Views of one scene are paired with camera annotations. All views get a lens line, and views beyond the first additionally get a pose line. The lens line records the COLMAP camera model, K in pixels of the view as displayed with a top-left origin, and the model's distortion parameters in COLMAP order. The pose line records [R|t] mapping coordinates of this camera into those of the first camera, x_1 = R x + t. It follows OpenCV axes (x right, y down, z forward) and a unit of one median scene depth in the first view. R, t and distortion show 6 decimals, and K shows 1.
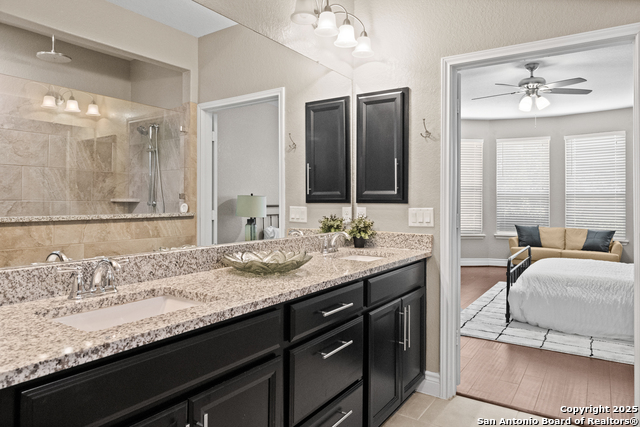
lens RADIAL K [[412.7, 0, 321.8], [0, 412.7, 197.3], [0, 0, 1]] dist [-0.000336, -0.000487]
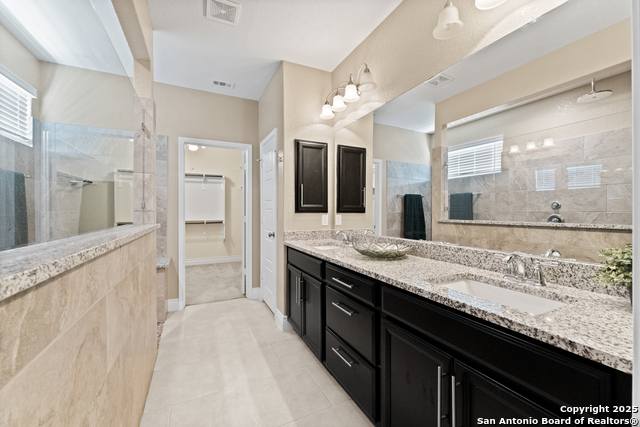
lens RADIAL K [[254.4, 0, 319.9], [0, 254.4, 210.6], [0, 0, 1]] dist [0.000436, 0.000039]
pose [[-0.481553, -0.007249, -0.876387, 1.110491], [0.004602, 0.999931, -0.010799, 0.021818], [0.876405, -0.009234, -0.481487, 1.710903]]
